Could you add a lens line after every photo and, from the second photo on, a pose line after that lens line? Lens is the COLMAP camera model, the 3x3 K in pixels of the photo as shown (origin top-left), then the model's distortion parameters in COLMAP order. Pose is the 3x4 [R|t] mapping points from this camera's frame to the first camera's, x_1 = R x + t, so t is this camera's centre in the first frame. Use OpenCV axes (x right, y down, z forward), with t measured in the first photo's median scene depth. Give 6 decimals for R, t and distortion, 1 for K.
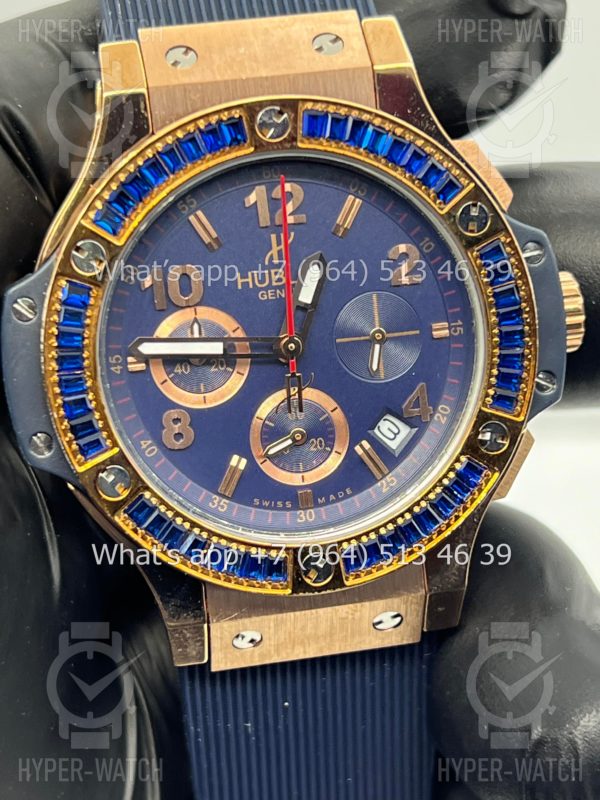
lens RADIAL K [[1867.8, 0, 300.0], [0, 1867.8, 400.0], [0, 0, 1]] dist [0.245929, 0.013932]
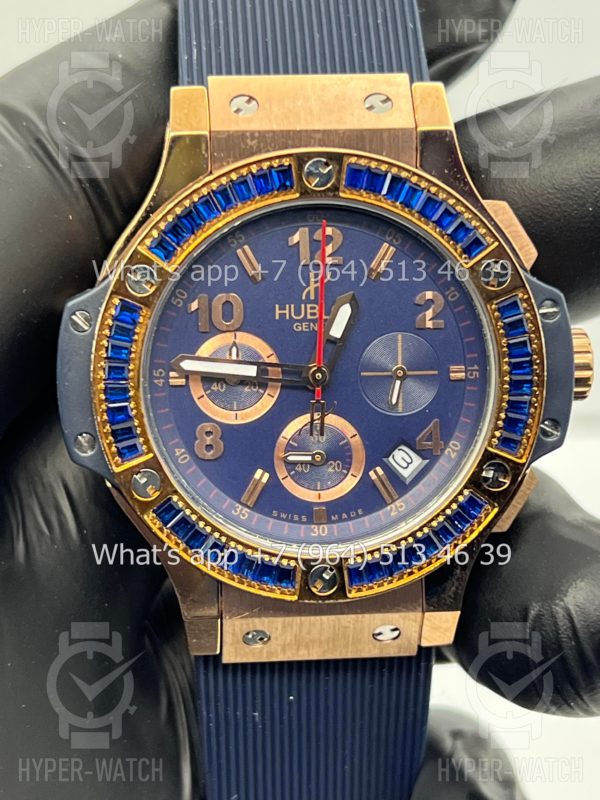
lens RADIAL K [[1867.8, 0, 300.0], [0, 1867.8, 400.0], [0, 0, 1]] dist [0.245929, 0.013932]
pose [[0.994151, 0.091996, -0.056573, 0.047735], [-0.091727, 0.995757, 0.007337, -0.021414], [0.057008, -0.002105, 0.998371, -0.095633]]
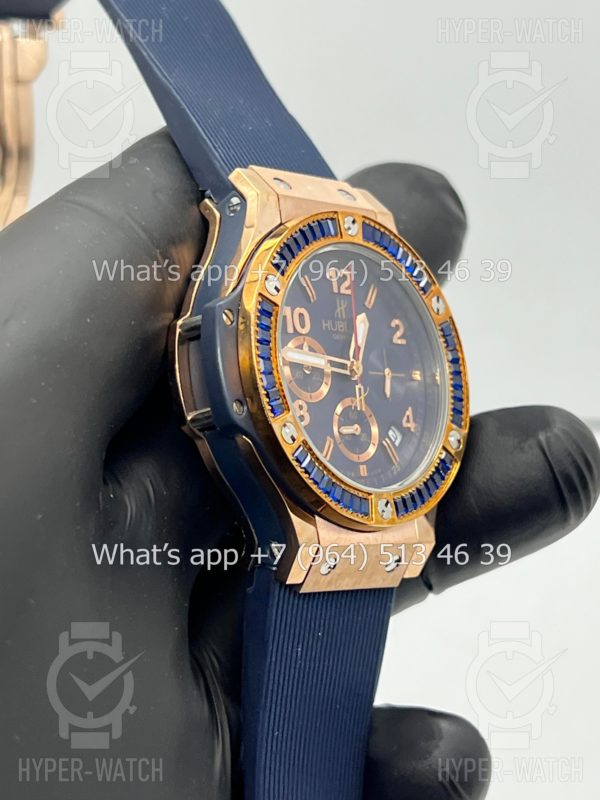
lens RADIAL K [[1867.8, 0, 300.0], [0, 1867.8, 400.0], [0, 0, 1]] dist [0.245929, 0.013932]
pose [[0.801965, 0.106487, 0.587803, -0.938629], [0.088129, 0.952126, -0.292726, 0.439974], [-0.590834, 0.286559, 0.754188, -0.122155]]
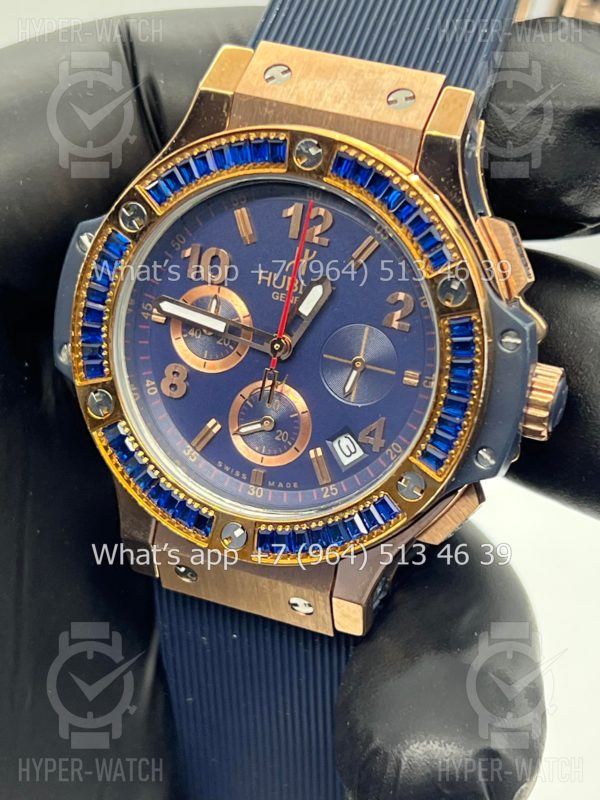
lens RADIAL K [[1867.8, 0, 300.0], [0, 1867.8, 400.0], [0, 0, 1]] dist [0.245929, 0.013932]
pose [[0.844238, 0.344985, -0.410181, 0.481269], [-0.319720, 0.938387, 0.131185, -0.150542], [0.430165, 0.020391, 0.902520, -0.016463]]
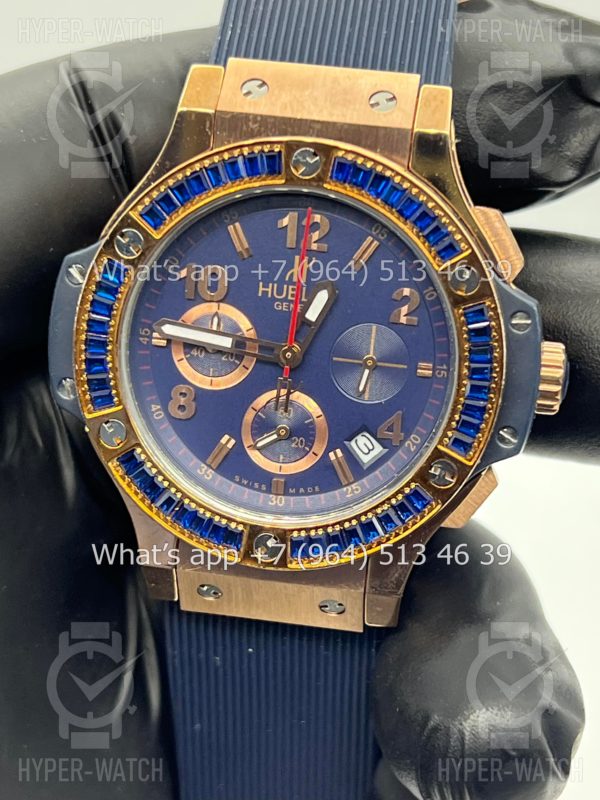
lens RADIAL K [[1867.8, 0, 300.0], [0, 1867.8, 400.0], [0, 0, 1]] dist [0.245929, 0.013932]
pose [[0.942286, 0.231068, -0.242290, 0.285704], [-0.220536, 0.972856, 0.070113, -0.083312], [0.251914, -0.012633, 0.967667, -0.110152]]
